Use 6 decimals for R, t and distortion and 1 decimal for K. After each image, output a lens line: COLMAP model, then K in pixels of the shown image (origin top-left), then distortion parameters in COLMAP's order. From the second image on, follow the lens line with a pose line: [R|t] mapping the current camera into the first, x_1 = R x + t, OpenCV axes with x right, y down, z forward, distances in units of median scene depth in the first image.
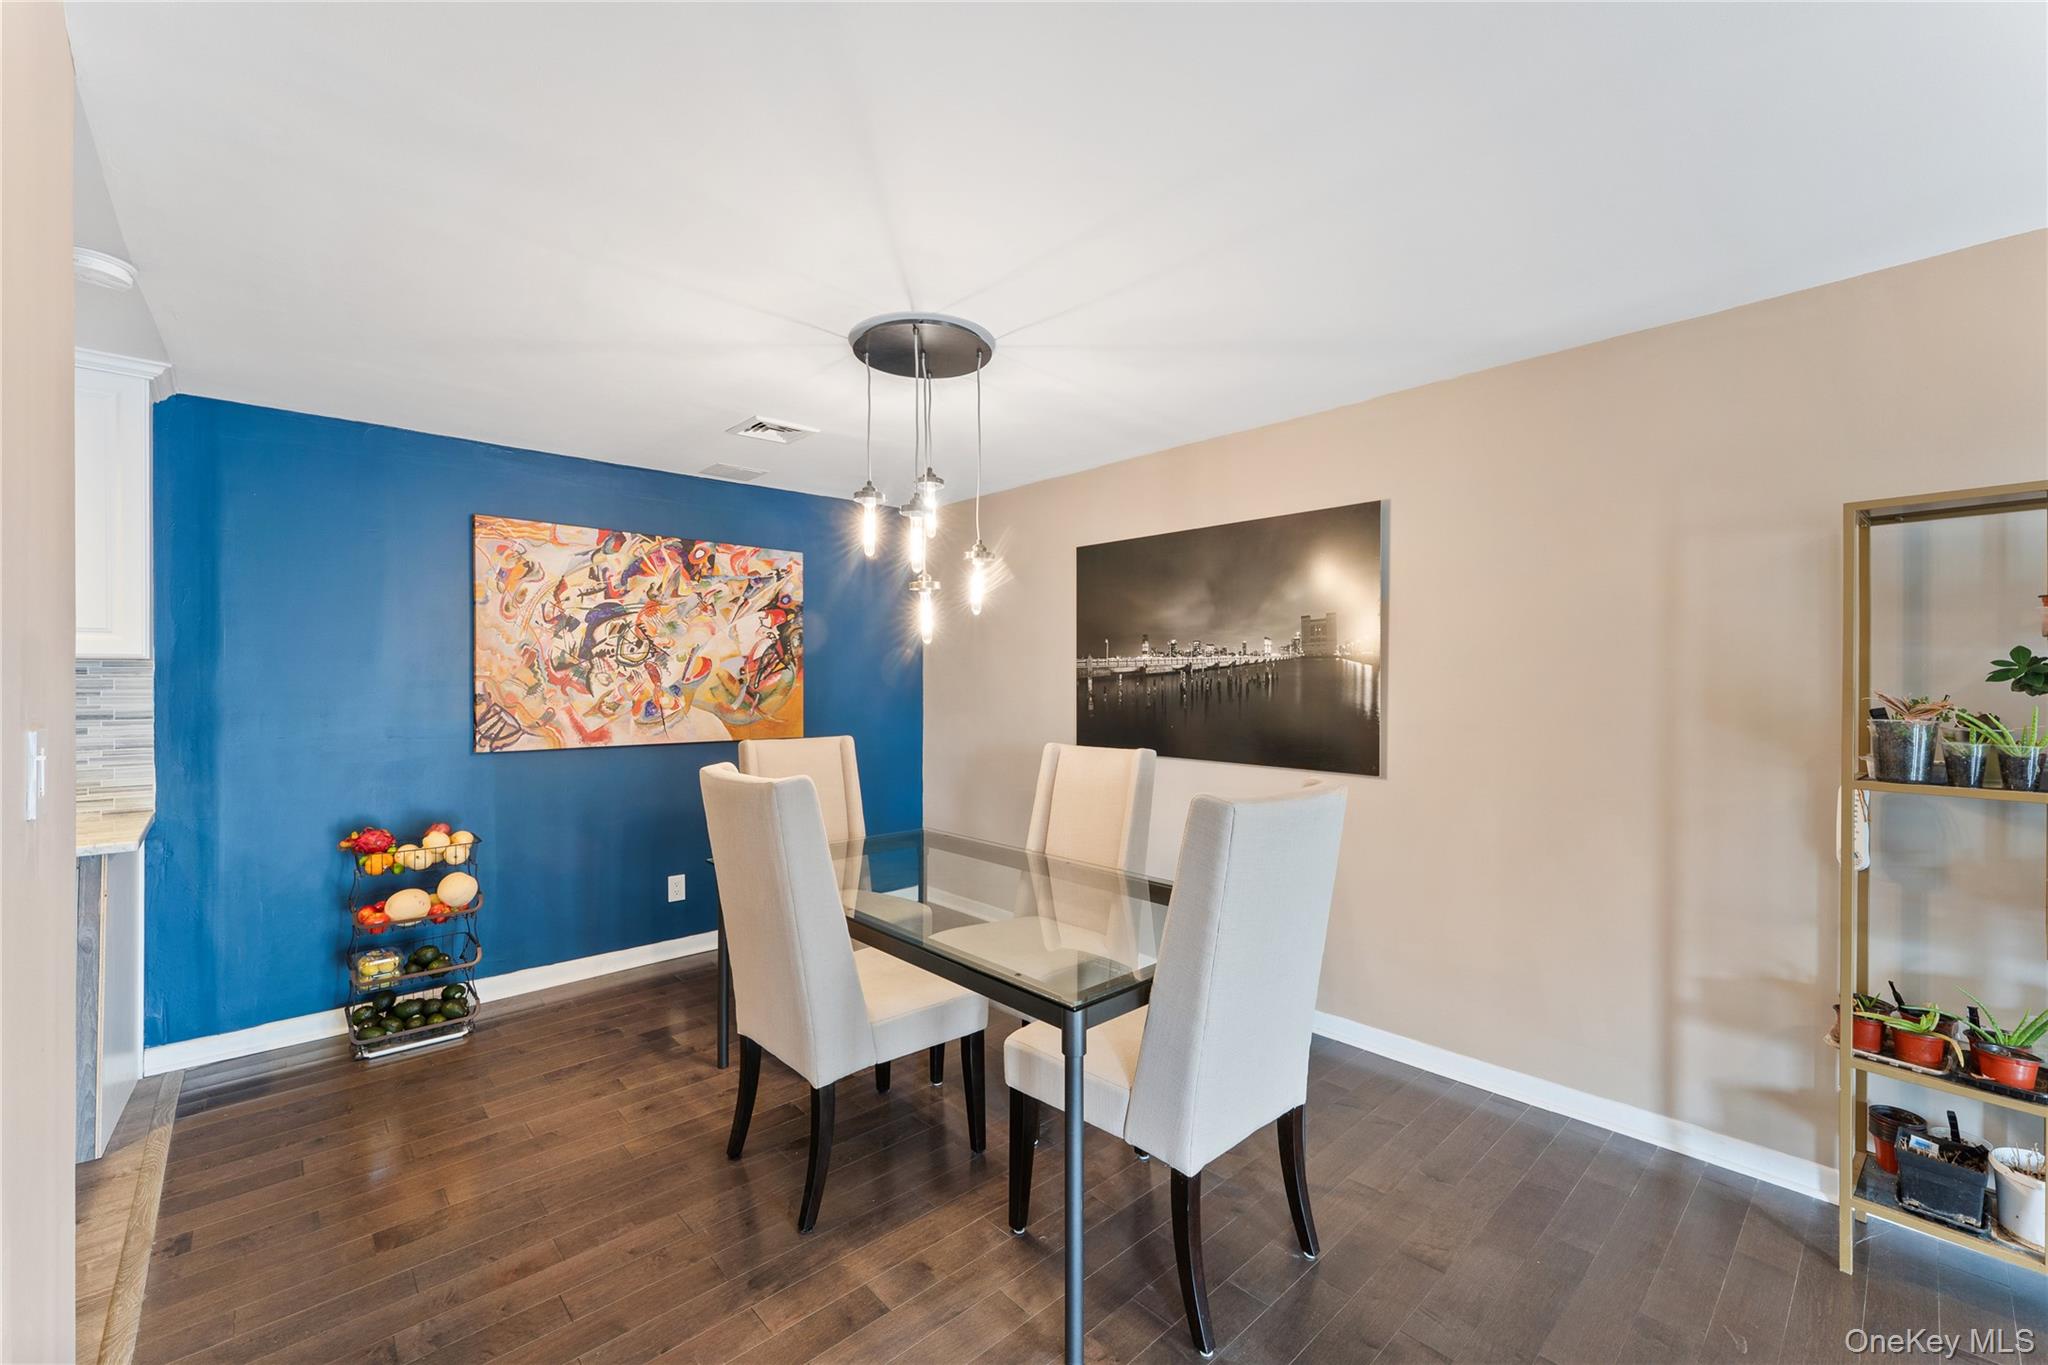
lens RADIAL K [[832.9, 0, 1017.3], [0, 832.9, 678.3], [0, 0, 1]] dist [0.004094, 0.000201]
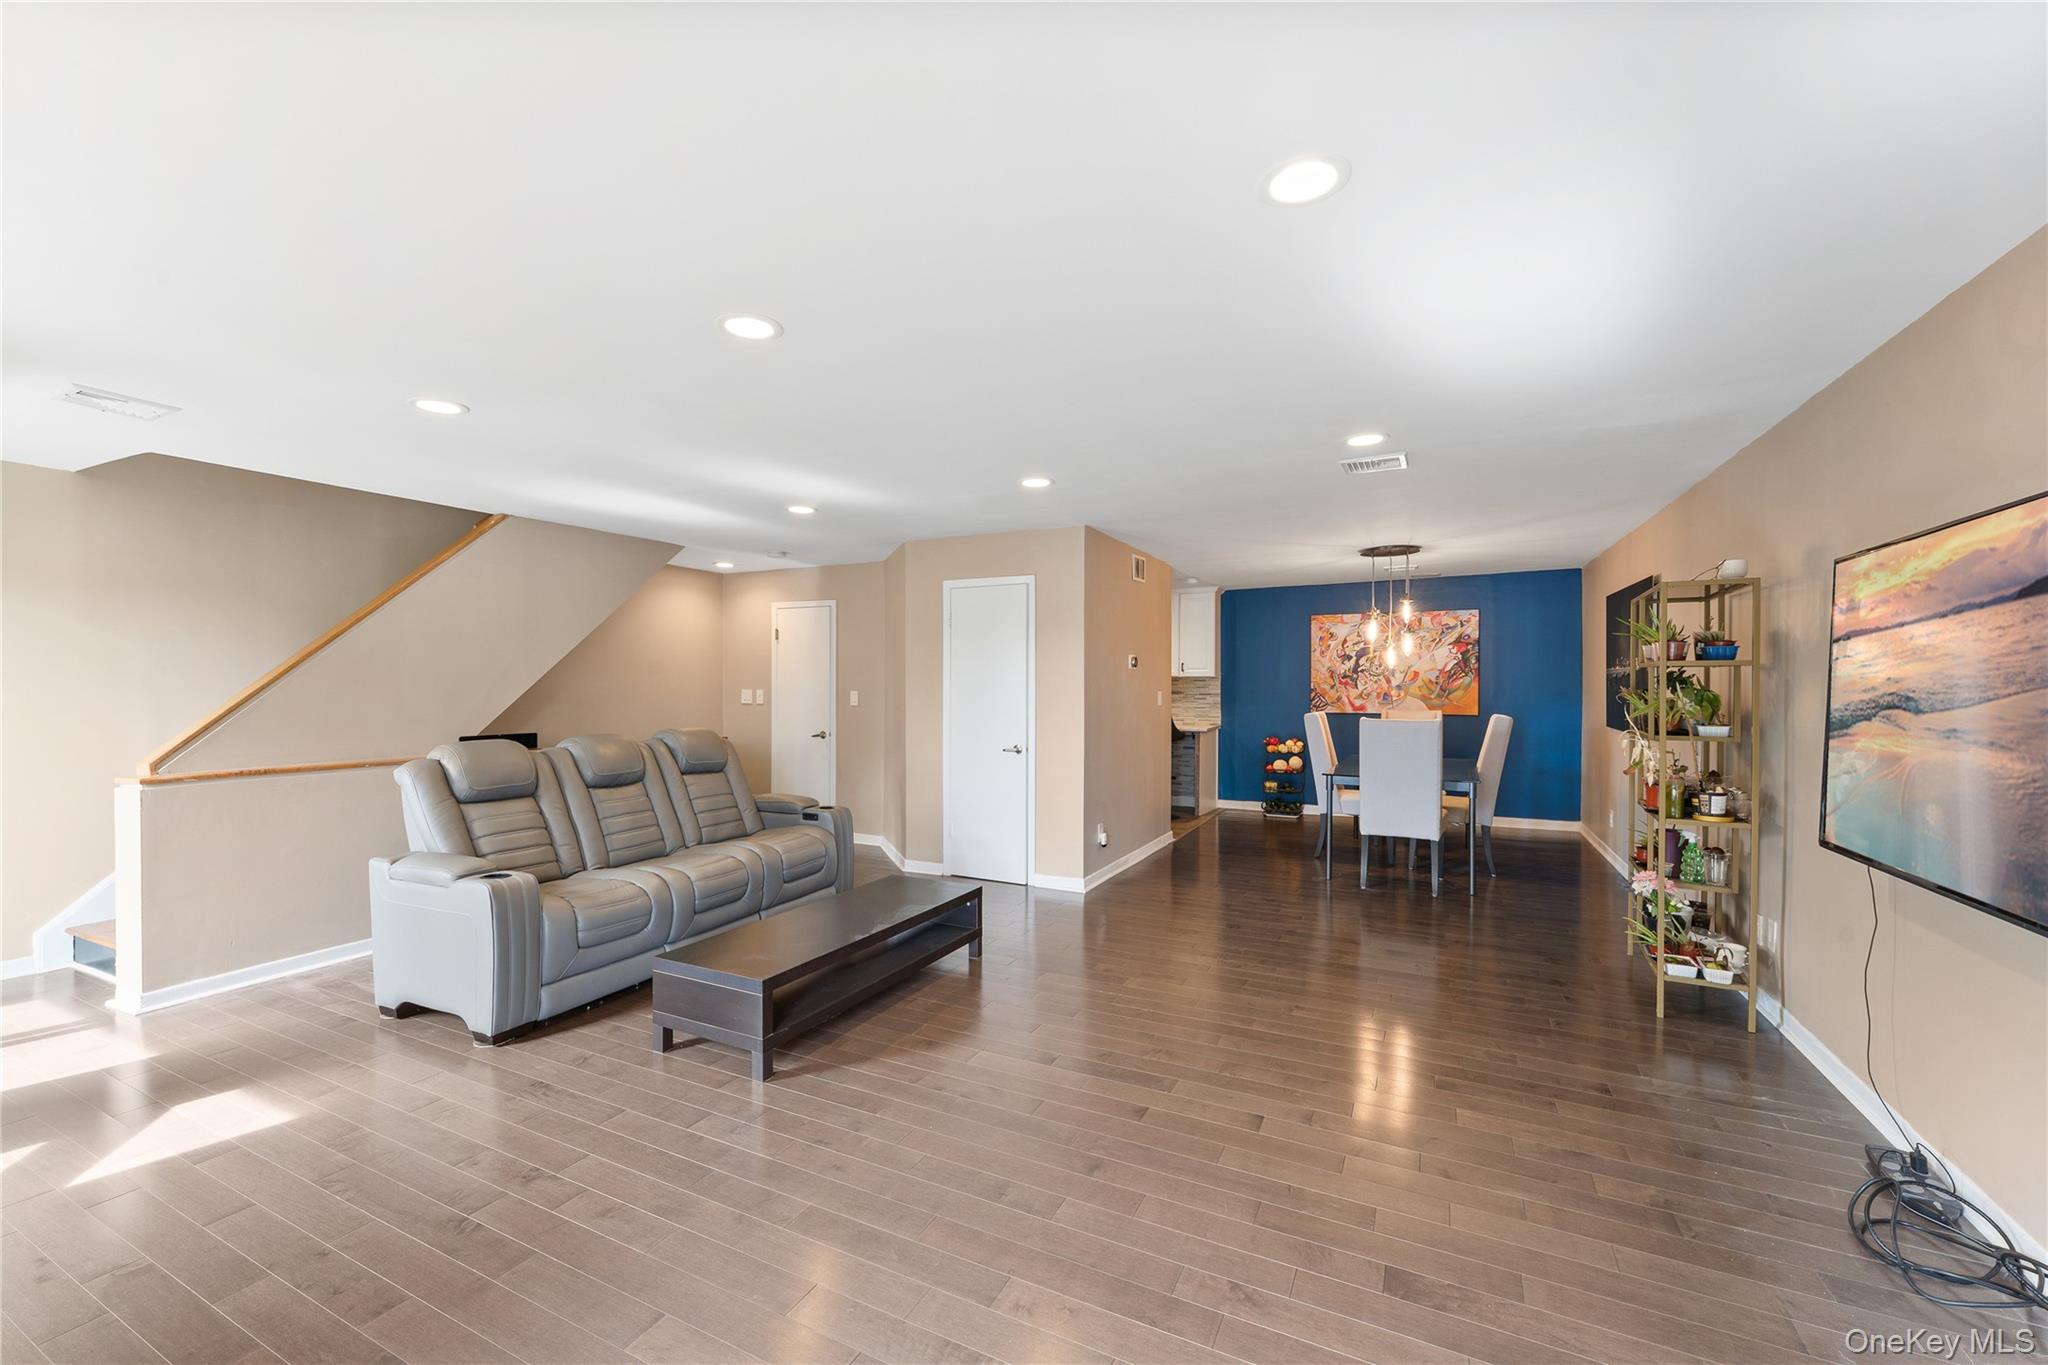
lens RADIAL K [[832.9, 0, 1023.6], [0, 832.9, 690.7], [0, 0, 1]] dist [0.004094, 0.000201]
pose [[0.345847, 0.009940, -0.938238, 1.256978], [0.007811, 0.999879, 0.013473, -0.013444], [0.938259, -0.011988, 0.345727, -0.597058]]
